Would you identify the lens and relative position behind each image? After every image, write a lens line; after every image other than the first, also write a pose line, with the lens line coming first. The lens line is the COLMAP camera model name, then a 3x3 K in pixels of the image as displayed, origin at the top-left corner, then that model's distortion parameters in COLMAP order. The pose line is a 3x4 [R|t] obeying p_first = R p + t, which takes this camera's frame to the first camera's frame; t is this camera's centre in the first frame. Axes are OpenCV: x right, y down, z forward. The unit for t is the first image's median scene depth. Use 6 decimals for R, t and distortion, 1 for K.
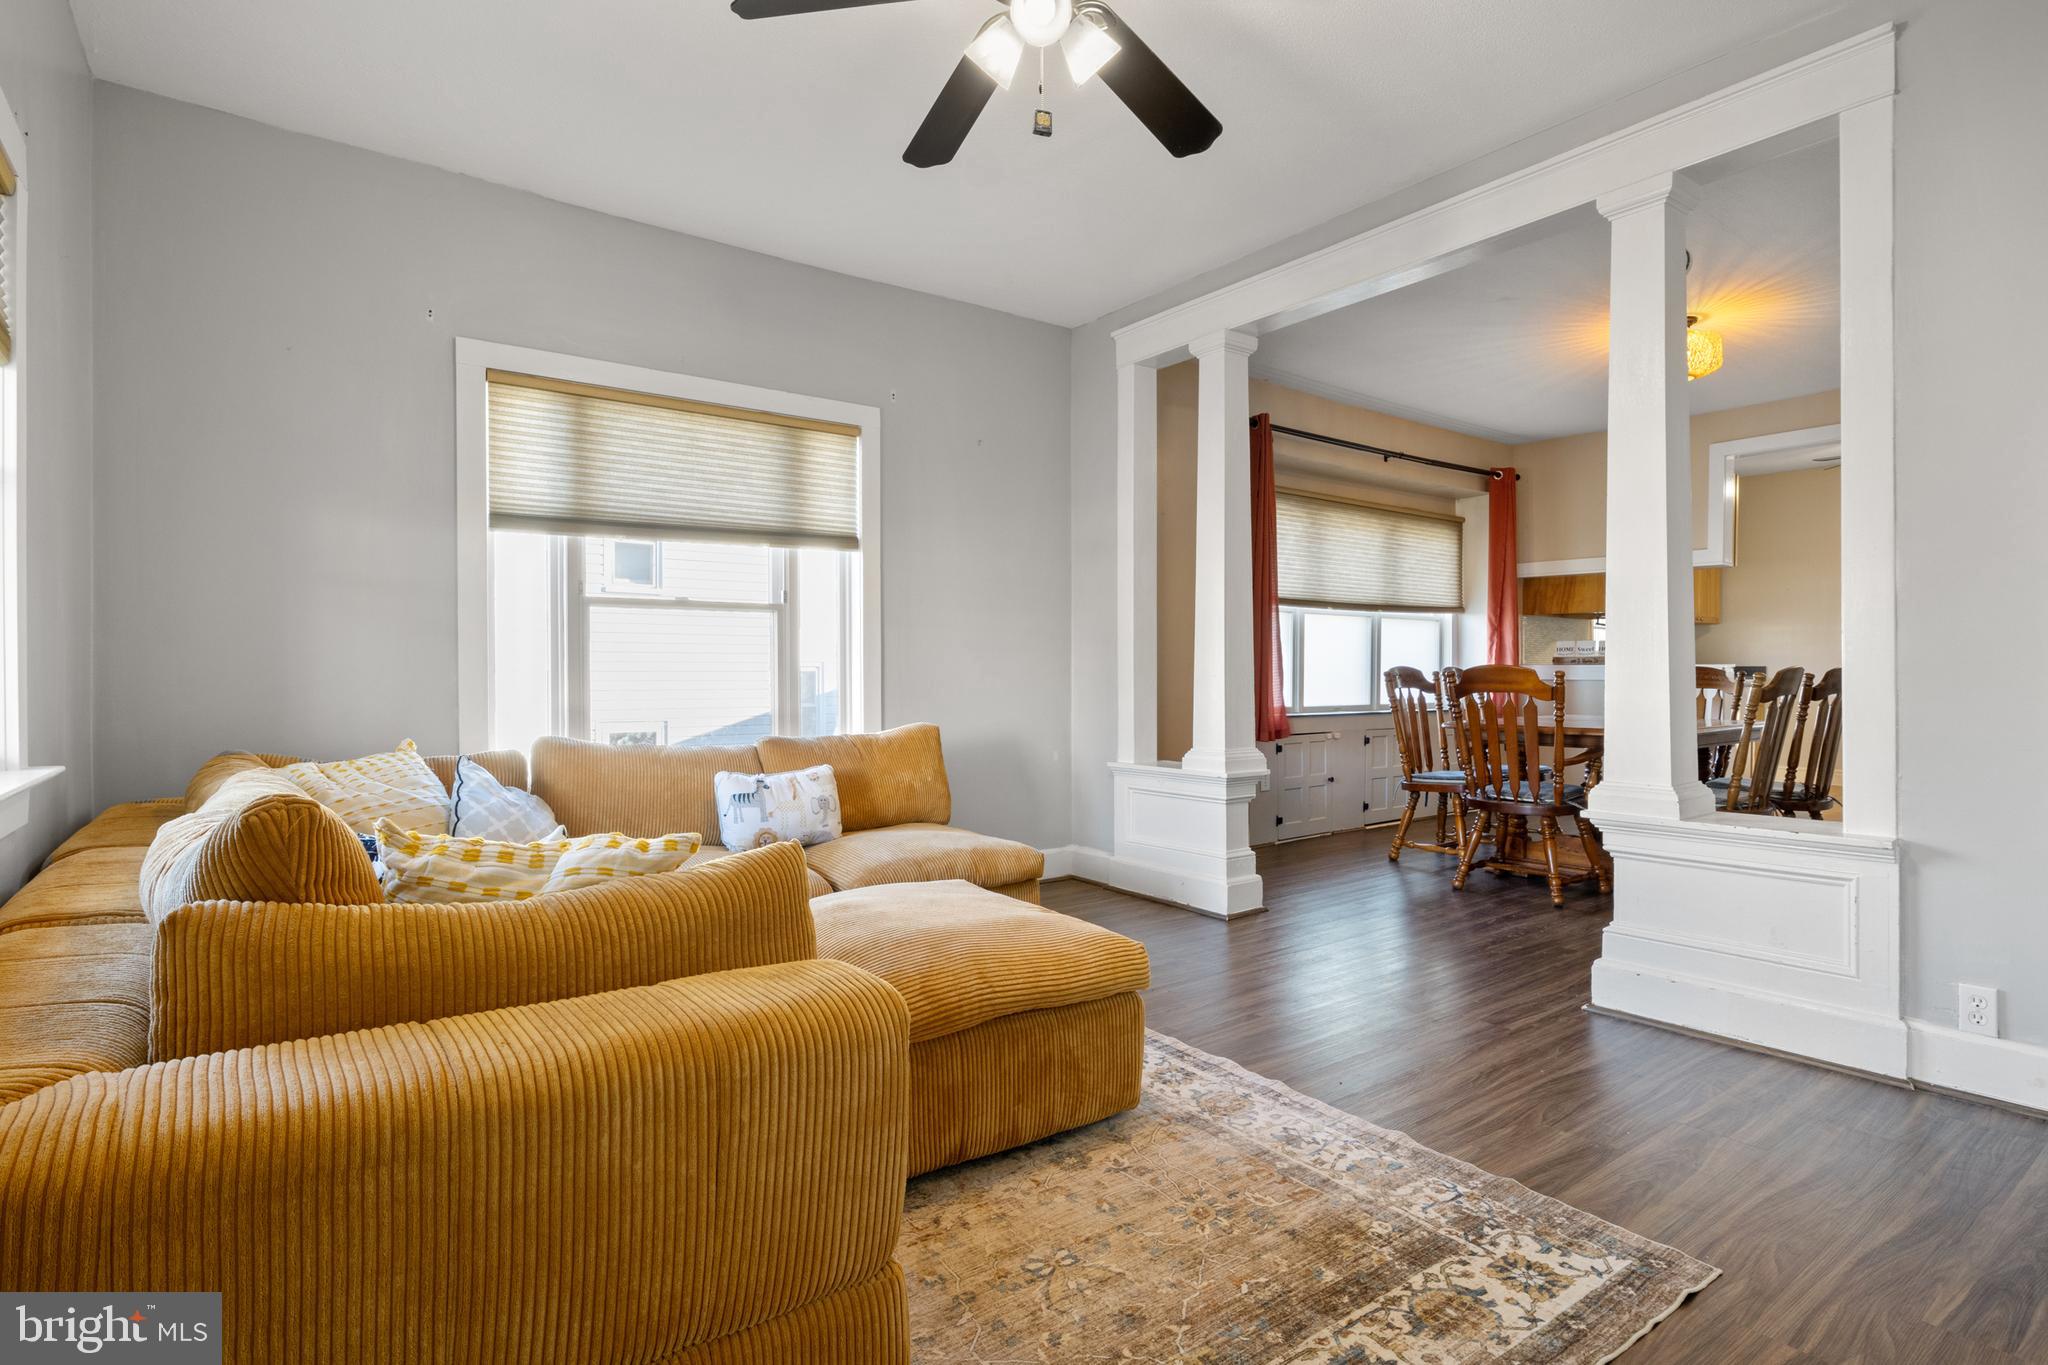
lens RADIAL K [[1032.7, 0, 1013.1], [0, 1032.7, 681.3], [0, 0, 1]] dist [-0.009780, 0.001260]
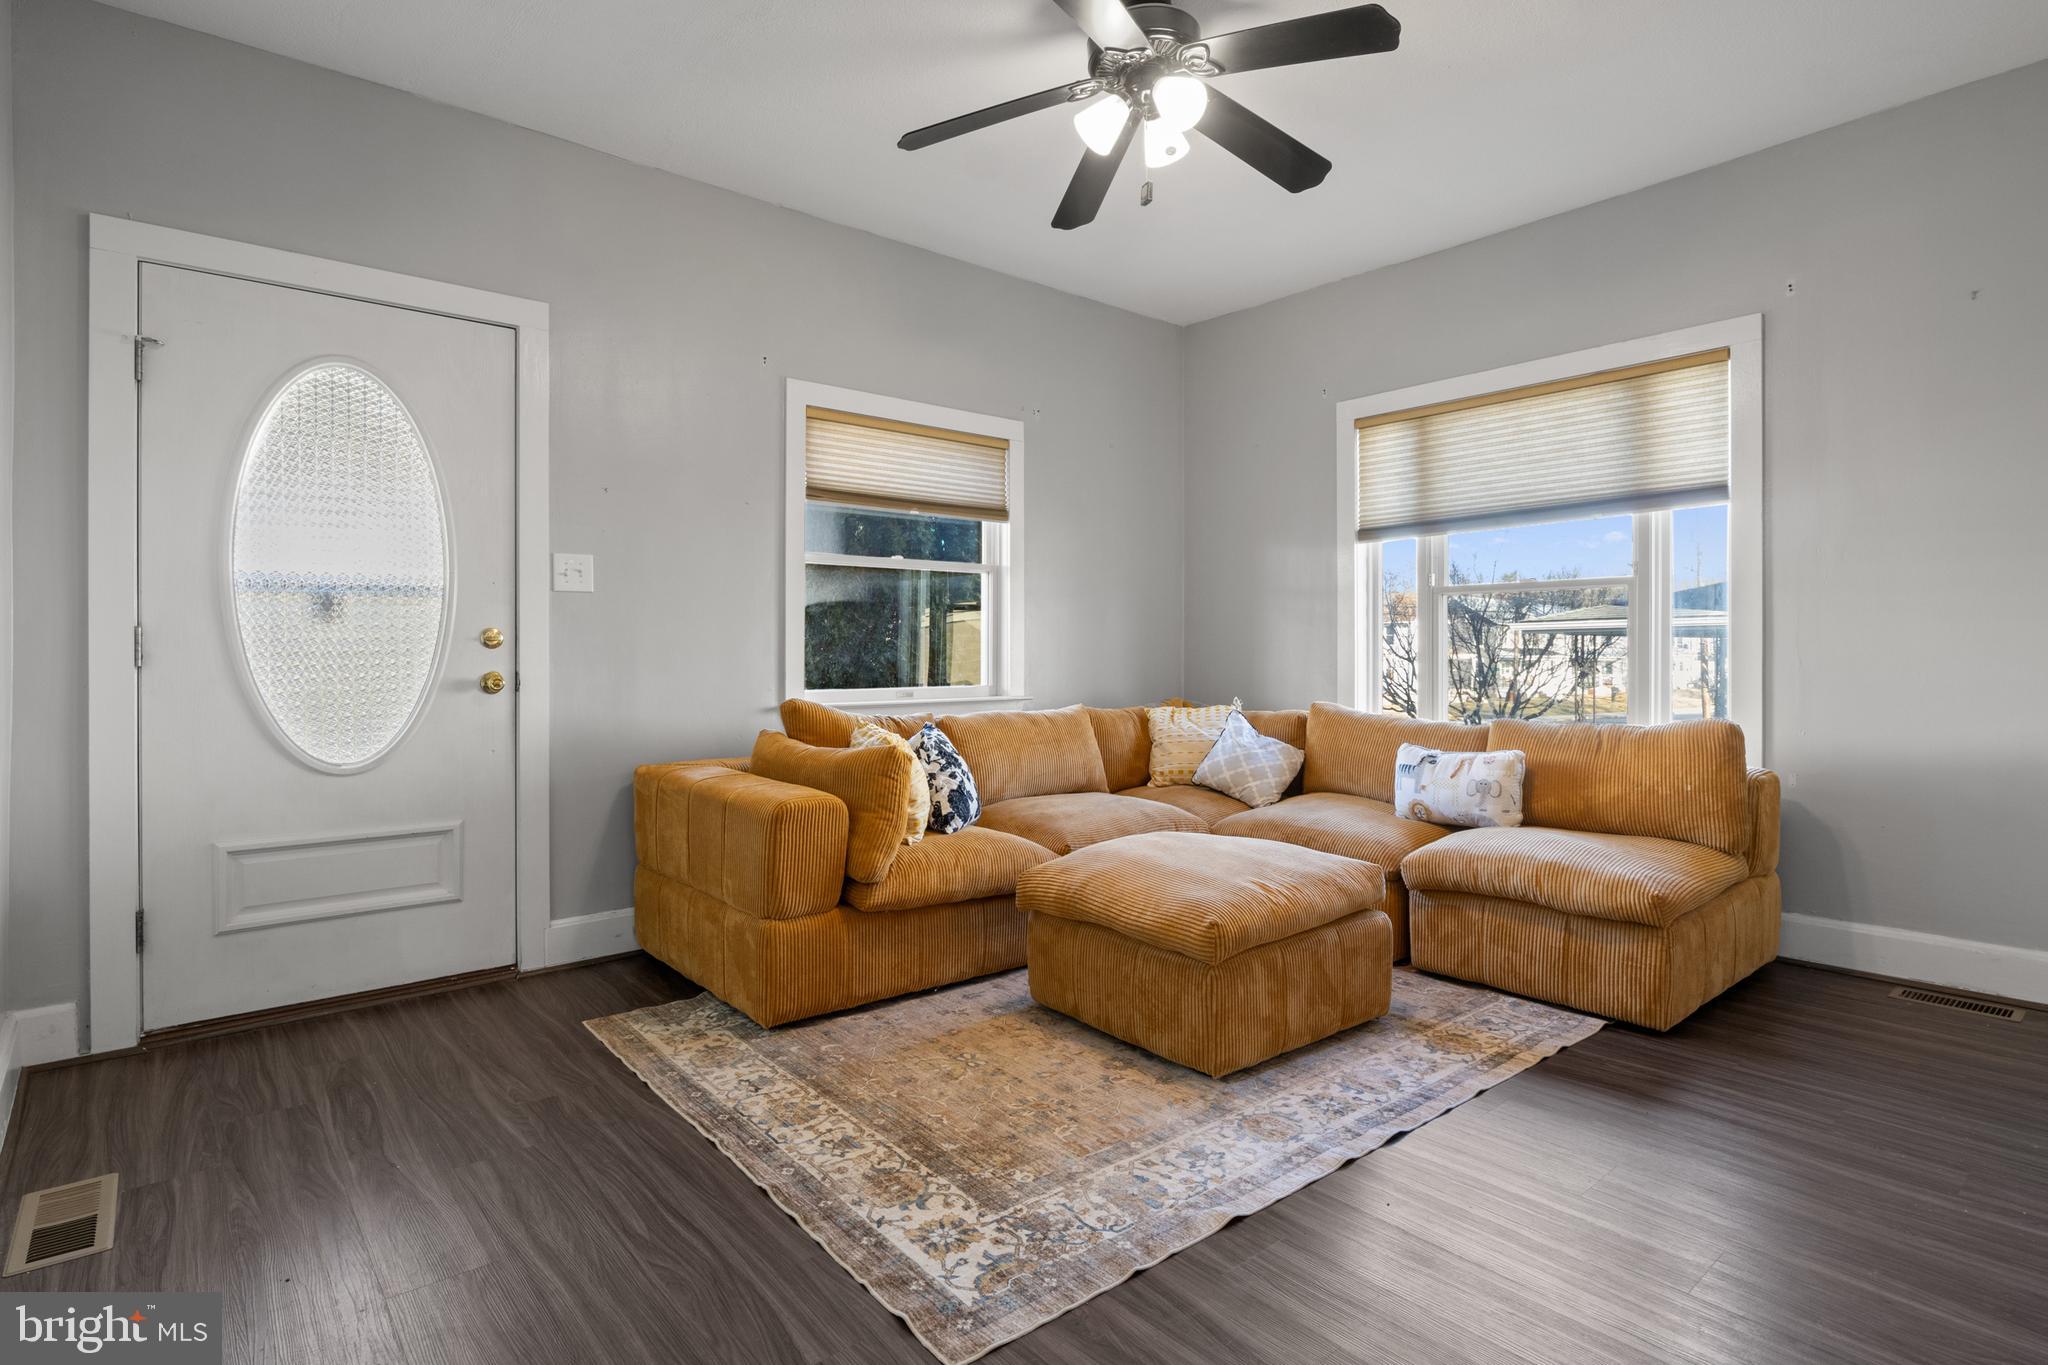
lens RADIAL K [[1032.7, 0, 1013.5], [0, 1032.7, 644.2], [0, 0, 1]] dist [-0.009780, 0.001260]
pose [[0.055883, -0.005488, -0.998422, 1.199555], [-0.006022, 0.999965, -0.005833, -0.014178], [0.998419, 0.006339, 0.055848, 0.776660]]
